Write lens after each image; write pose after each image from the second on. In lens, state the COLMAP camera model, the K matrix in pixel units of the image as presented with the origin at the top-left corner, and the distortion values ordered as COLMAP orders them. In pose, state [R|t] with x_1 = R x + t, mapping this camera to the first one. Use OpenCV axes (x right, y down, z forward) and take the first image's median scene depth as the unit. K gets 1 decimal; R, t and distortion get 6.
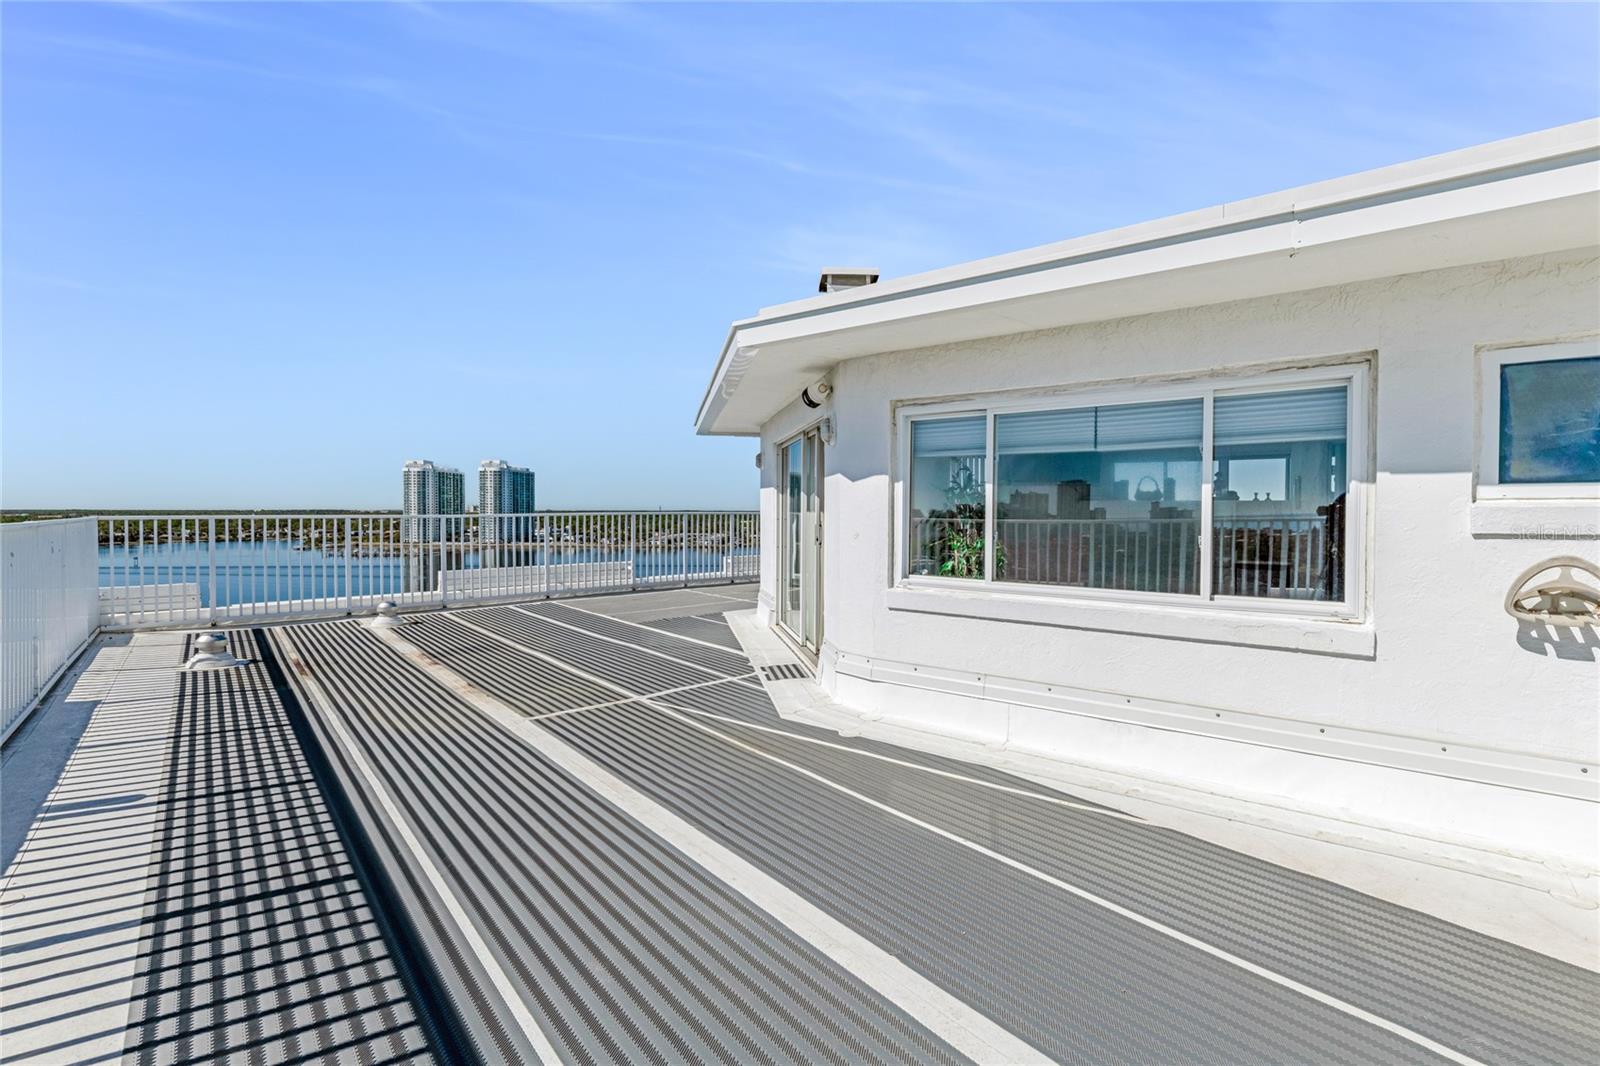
lens RADIAL K [[697.7, 0, 796.7], [0, 697.7, 510.1], [0, 0, 1]] dist [0.000113, -0.000079]
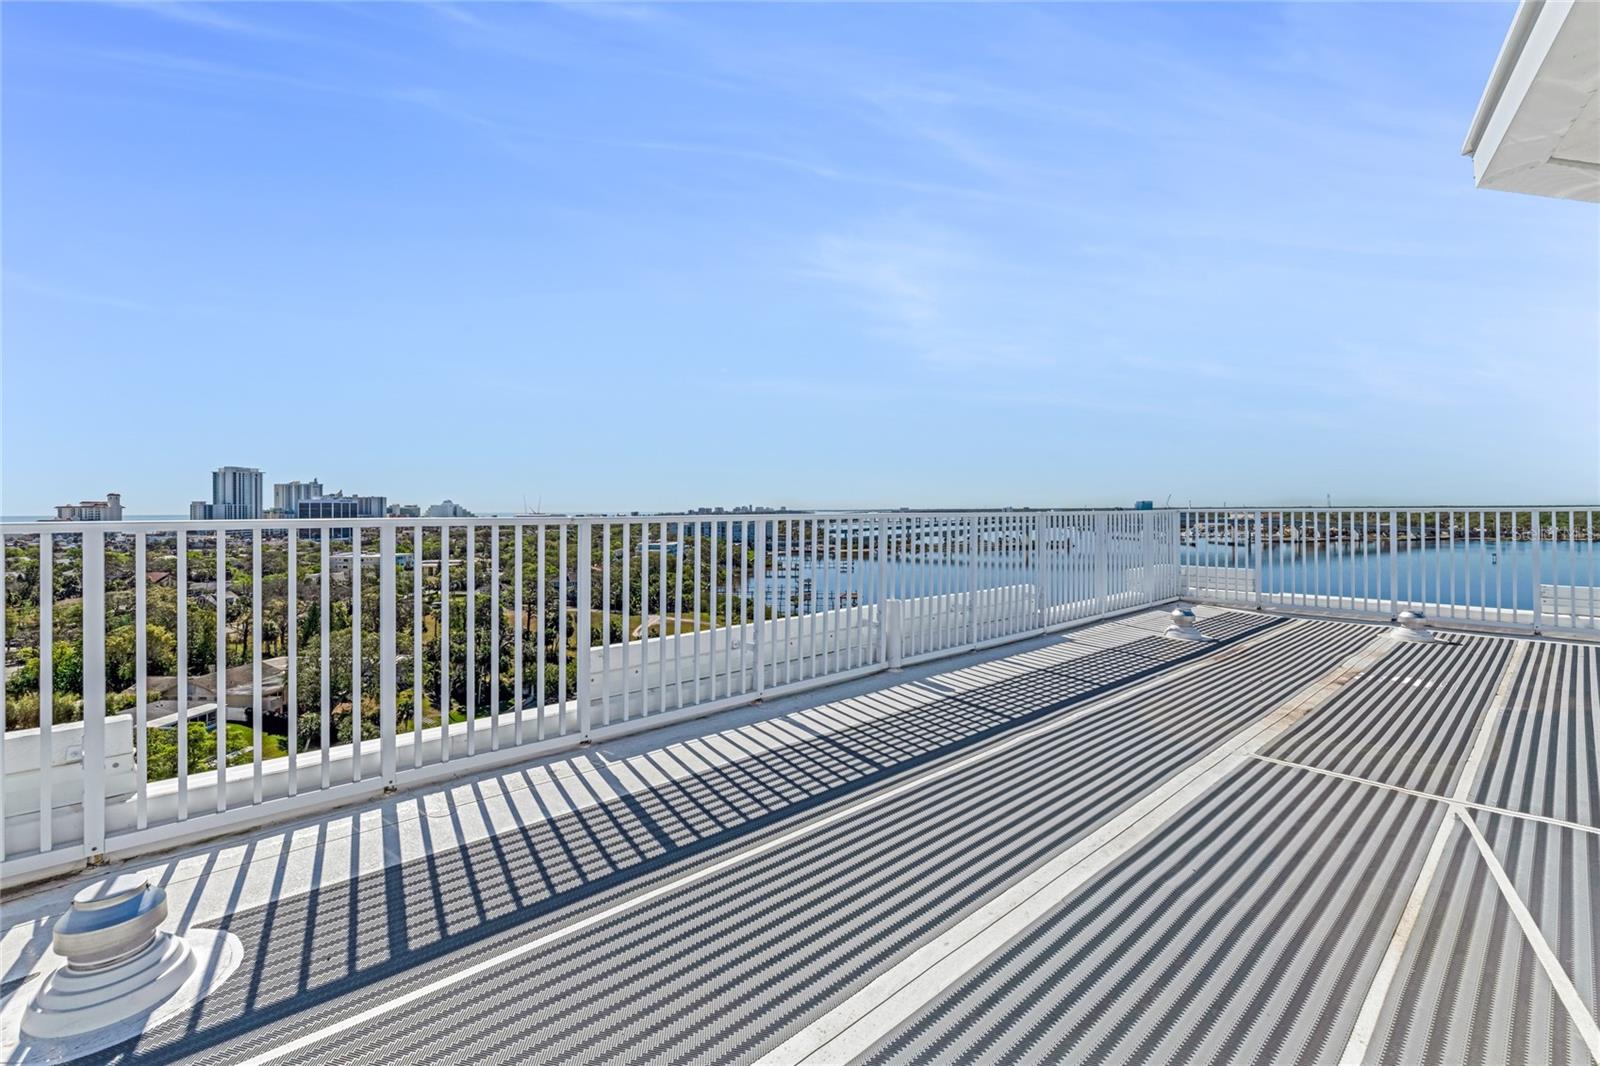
lens RADIAL K [[697.7, 0, 796.7], [0, 697.7, 510.1], [0, 0, 1]] dist [0.000113, -0.000079]
pose [[0.024064, 0.000855, -0.999710, 0.240215], [0.005620, 0.999984, 0.000990, 0.007444], [0.999695, -0.005642, 0.024058, 0.271437]]
